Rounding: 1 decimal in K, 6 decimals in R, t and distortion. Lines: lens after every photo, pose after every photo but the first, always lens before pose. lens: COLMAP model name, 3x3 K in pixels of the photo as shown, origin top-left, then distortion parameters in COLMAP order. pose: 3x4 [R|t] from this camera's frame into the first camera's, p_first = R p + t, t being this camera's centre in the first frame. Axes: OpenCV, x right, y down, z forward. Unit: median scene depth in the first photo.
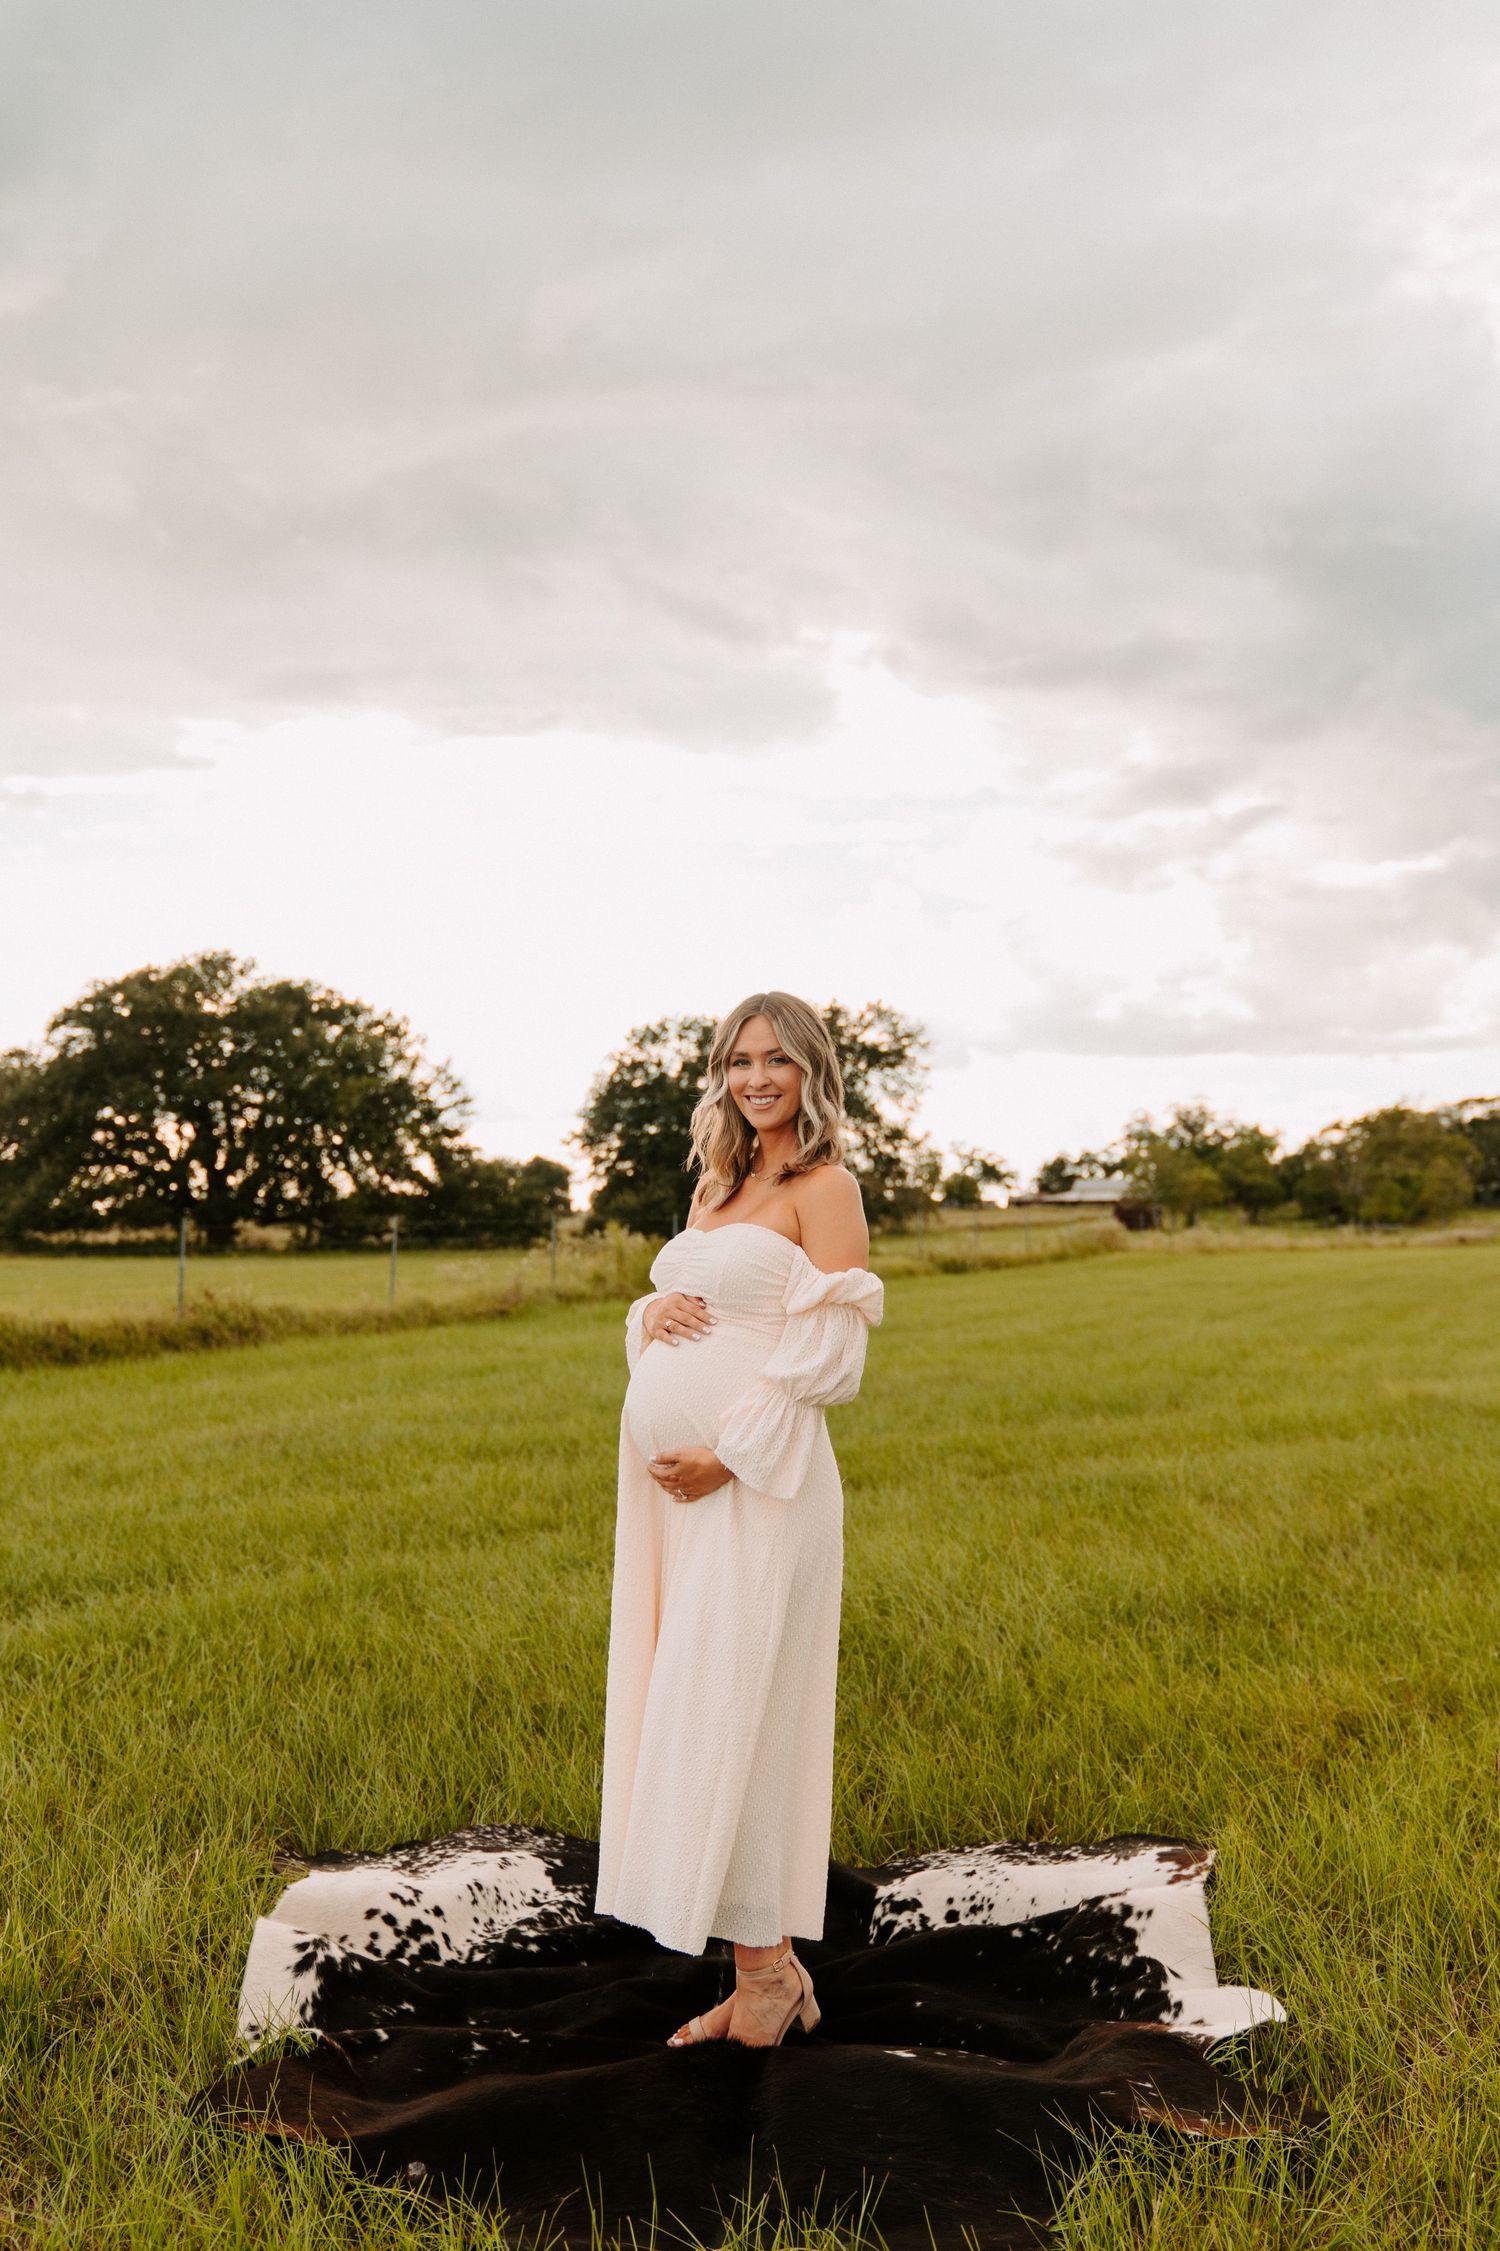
lens RADIAL K [[2156.0, 0, 735.3], [0, 2156.0, 1121.1], [0, 0, 1]] dist [-0.003255, -0.004998]
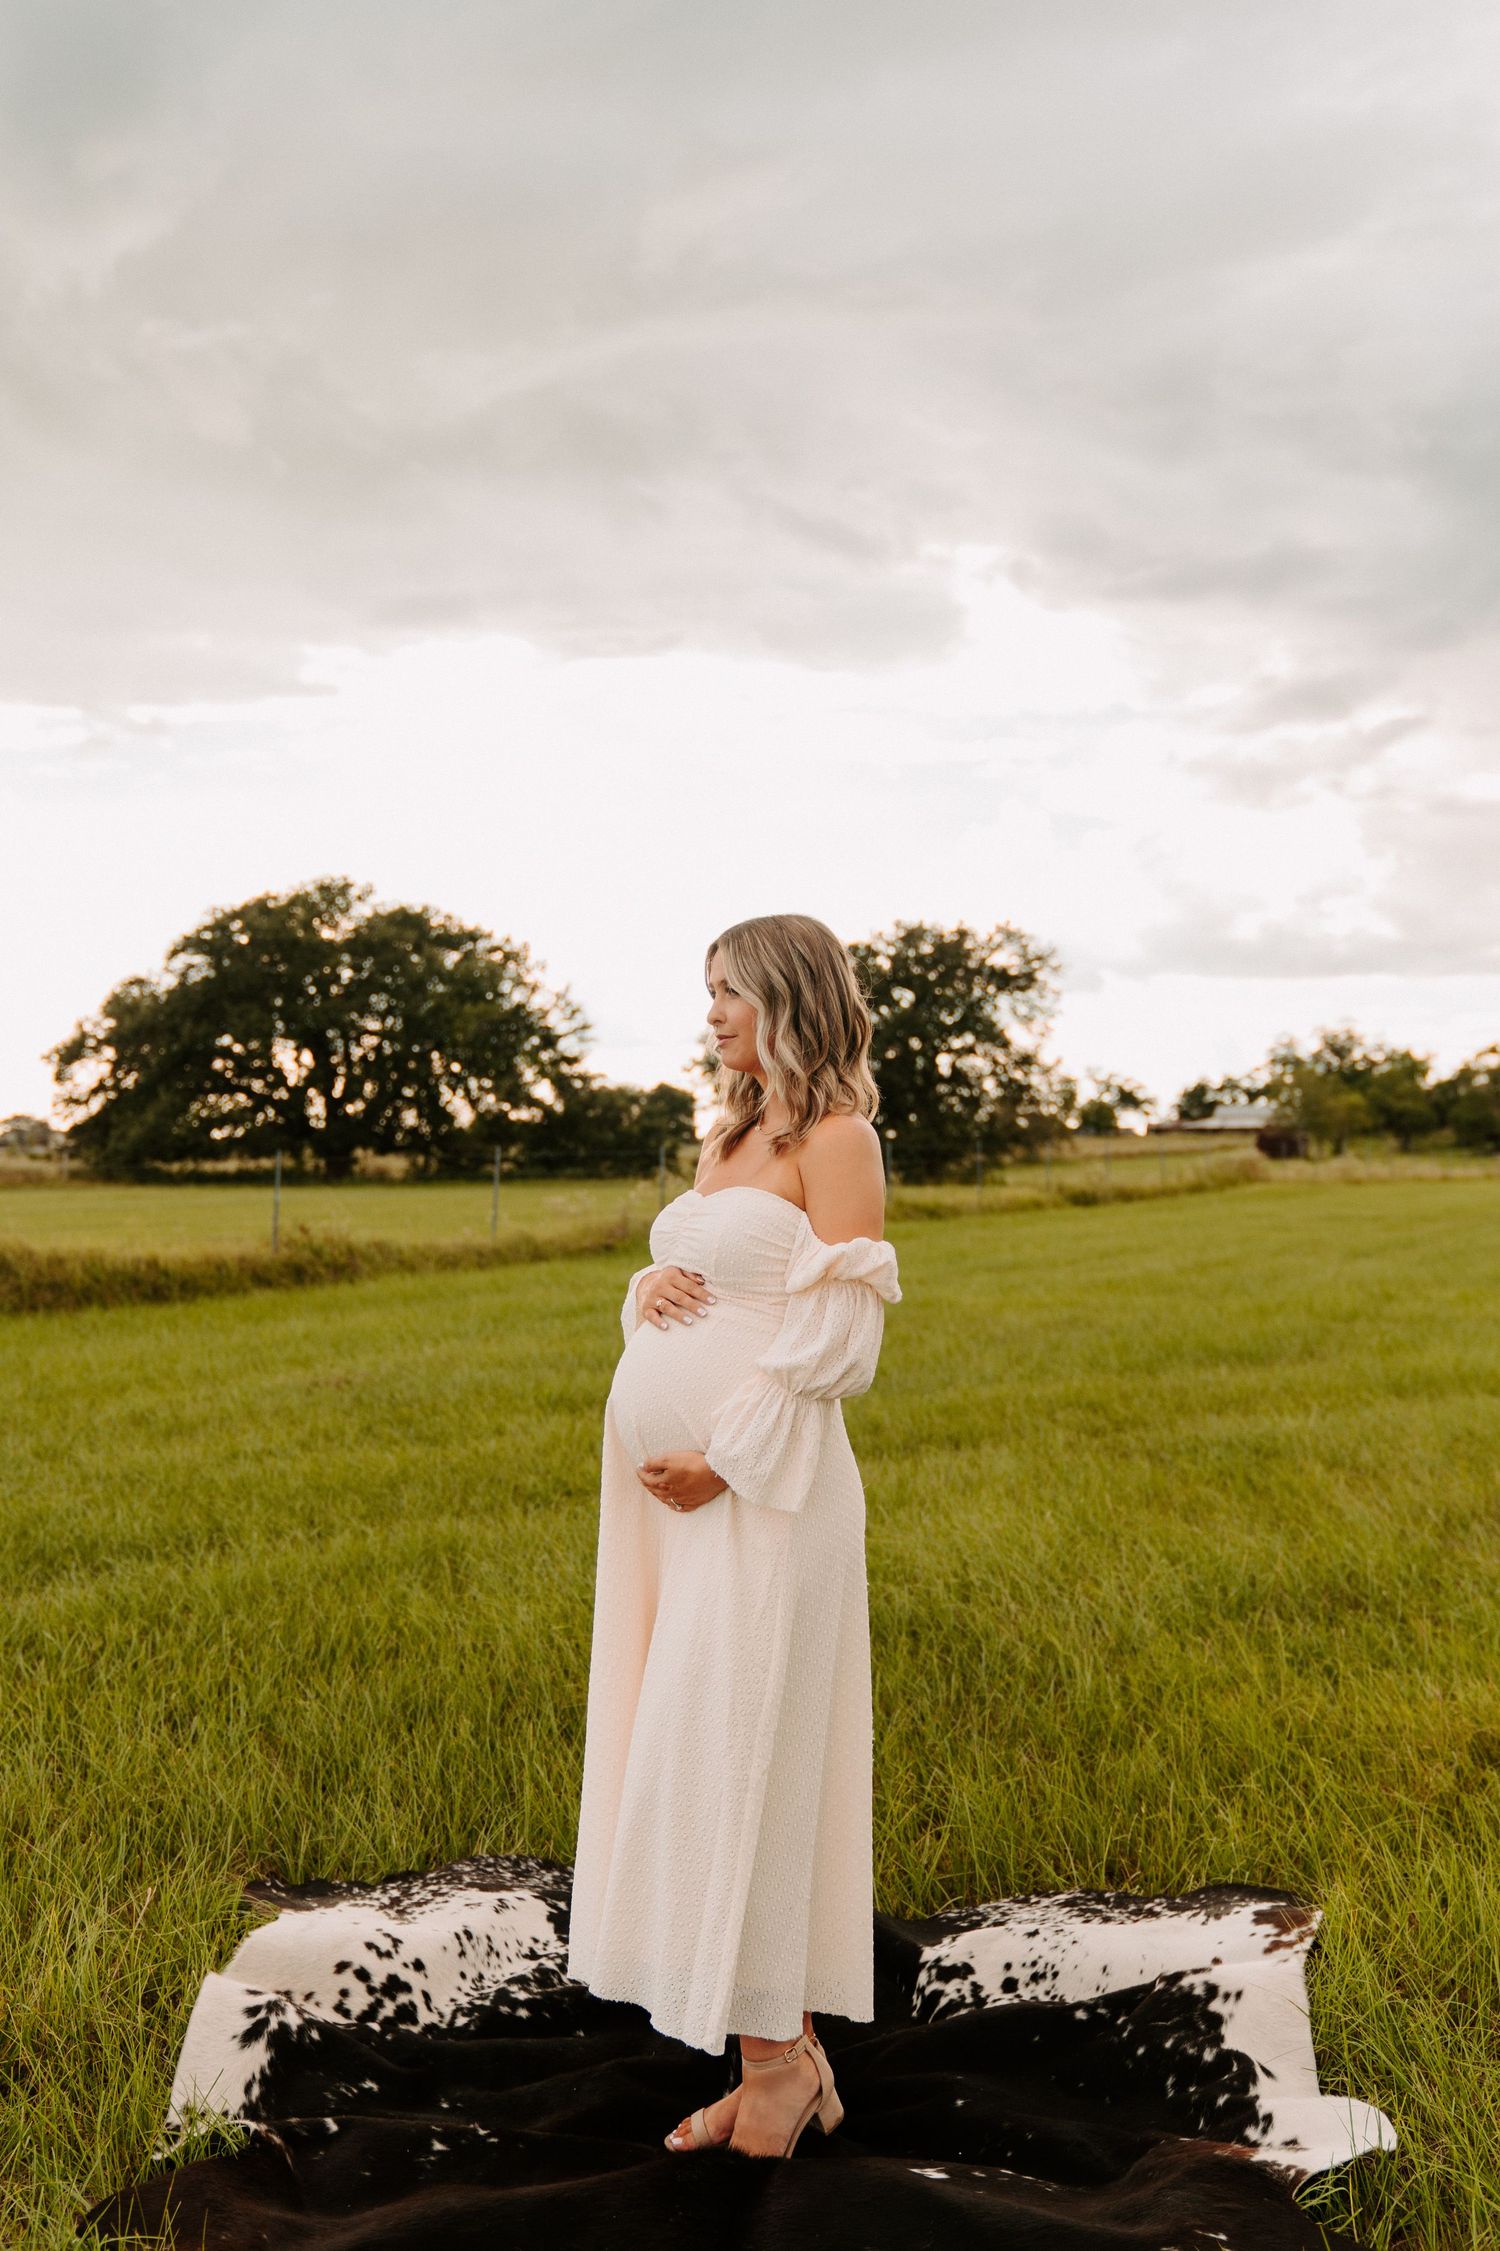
lens RADIAL K [[2165.9, 0, 721.3], [0, 2165.9, 974.8], [0, 0, 1]] dist [-0.003648, -0.000309]
pose [[0.997400, -0.005423, -0.071860, 0.015493], [0.003110, 0.999474, -0.032268, -0.002339], [0.071997, 0.031961, 0.996893, 0.035908]]
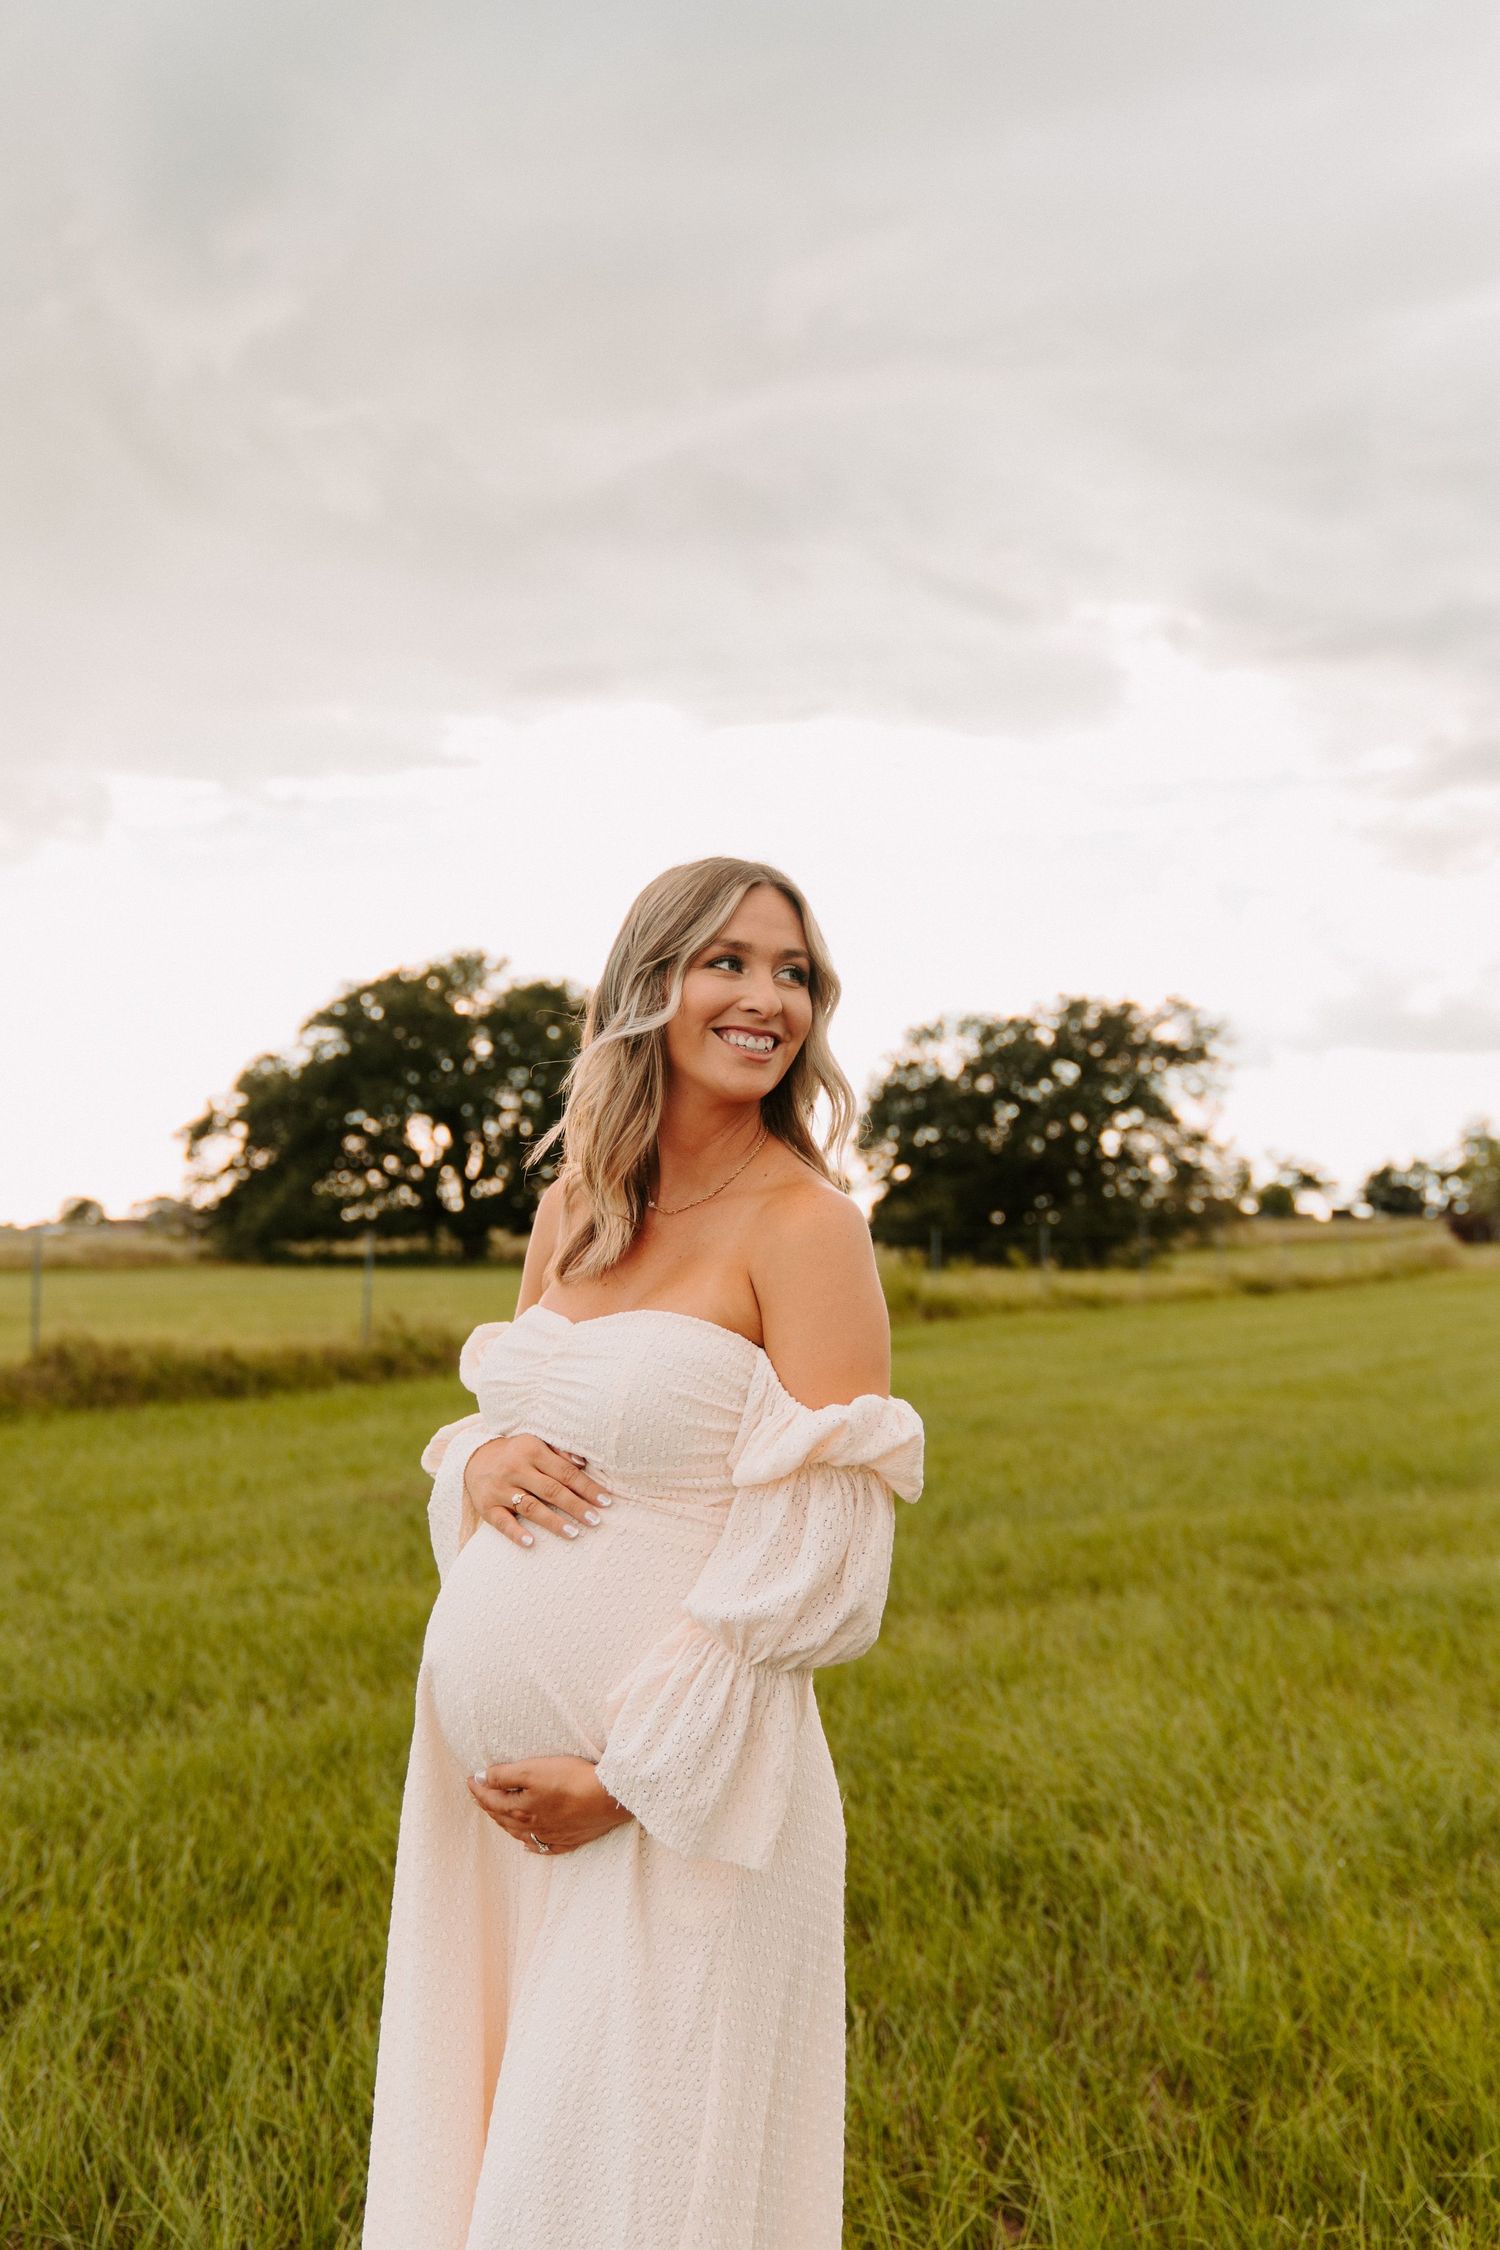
lens RADIAL K [[2155.1, 0, 735.3], [0, 2155.1, 1120.6], [0, 0, 1]] dist [-0.003255, -0.004998]
pose [[0.989214, -0.002875, -0.146448, 0.027806], [0.002430, 0.999992, -0.003216, 0.001450], [0.146456, 0.002825, 0.989213, 0.139268]]
